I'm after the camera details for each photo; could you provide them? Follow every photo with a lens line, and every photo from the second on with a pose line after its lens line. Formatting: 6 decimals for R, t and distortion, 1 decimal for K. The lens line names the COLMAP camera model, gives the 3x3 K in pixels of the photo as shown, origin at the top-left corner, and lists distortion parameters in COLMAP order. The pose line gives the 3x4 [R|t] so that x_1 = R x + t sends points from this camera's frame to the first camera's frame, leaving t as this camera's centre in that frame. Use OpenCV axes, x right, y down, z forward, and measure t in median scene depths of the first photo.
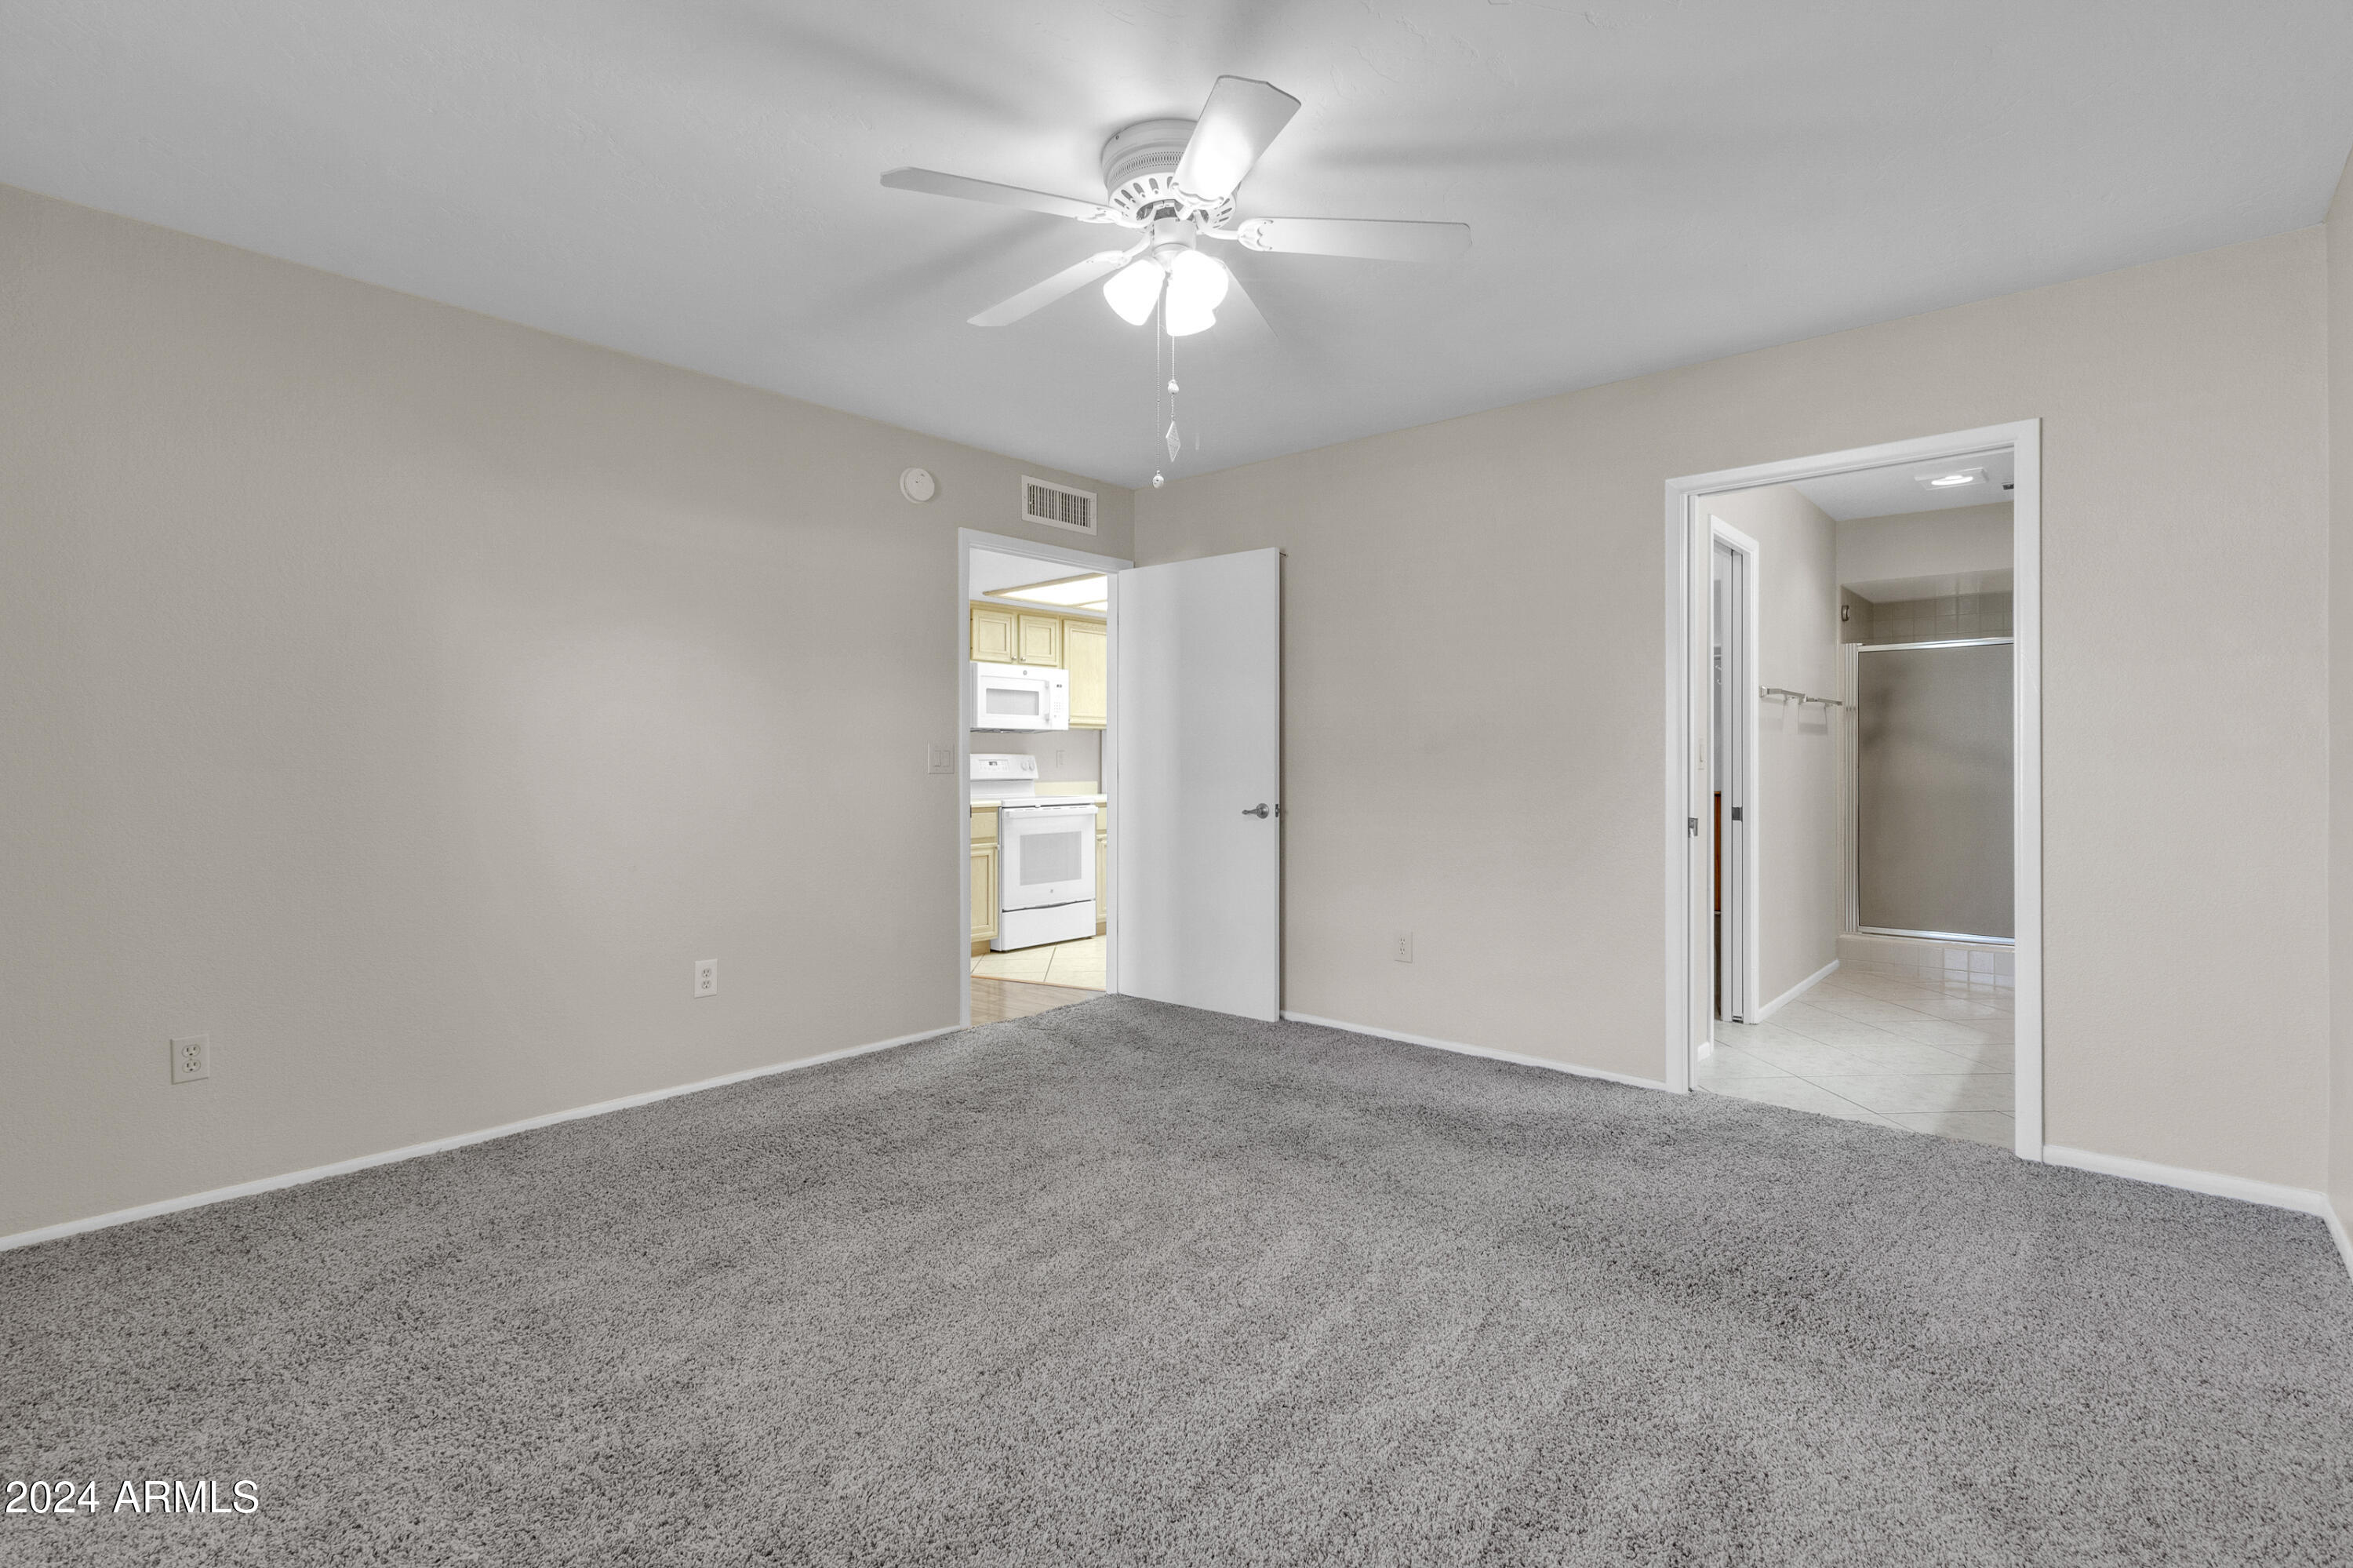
lens RADIAL K [[1108.1, 0, 1181.6], [0, 1108.1, 756.6], [0, 0, 1]] dist [0.001768, 0.000117]
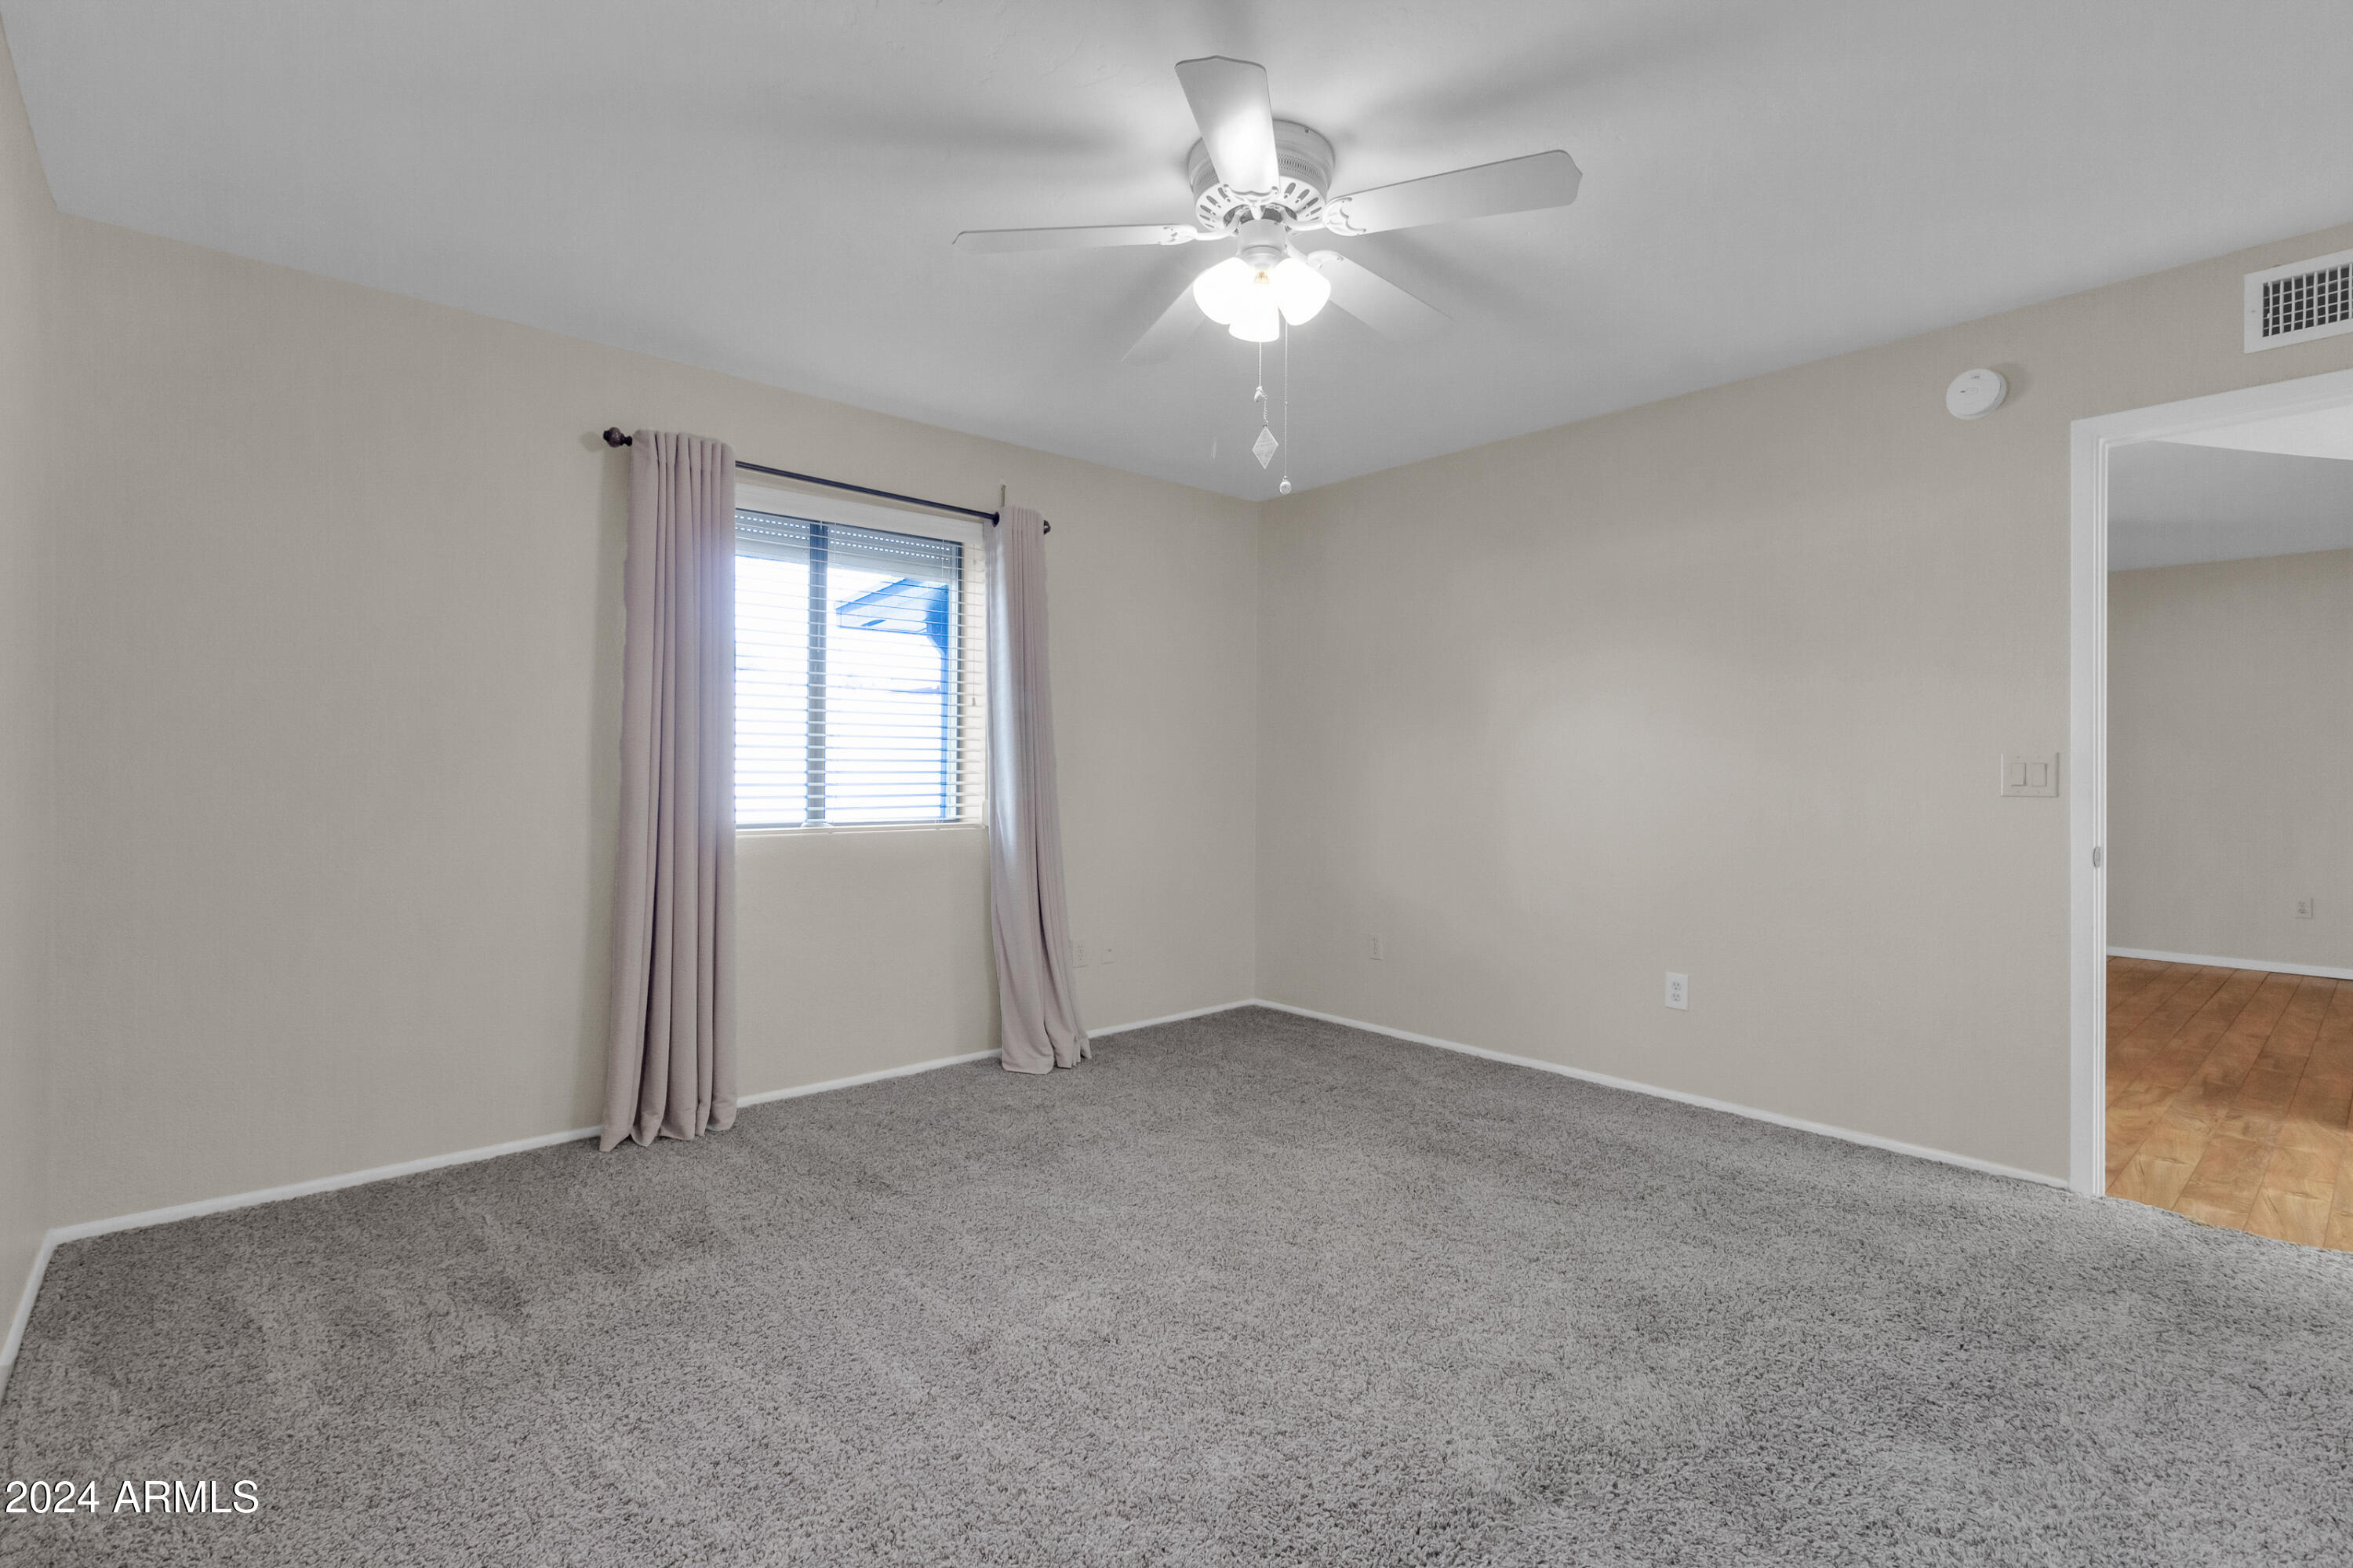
lens RADIAL K [[1085.5, 0, 1184.4], [0, 1085.5, 764.4], [0, 0, 1]] dist [0.001480, 0.000226]
pose [[-0.125734, 0.002197, -0.992062, 0.606437], [0.000725, 0.999997, 0.002123, -0.008631], [0.992064, -0.000452, -0.125735, 0.681892]]
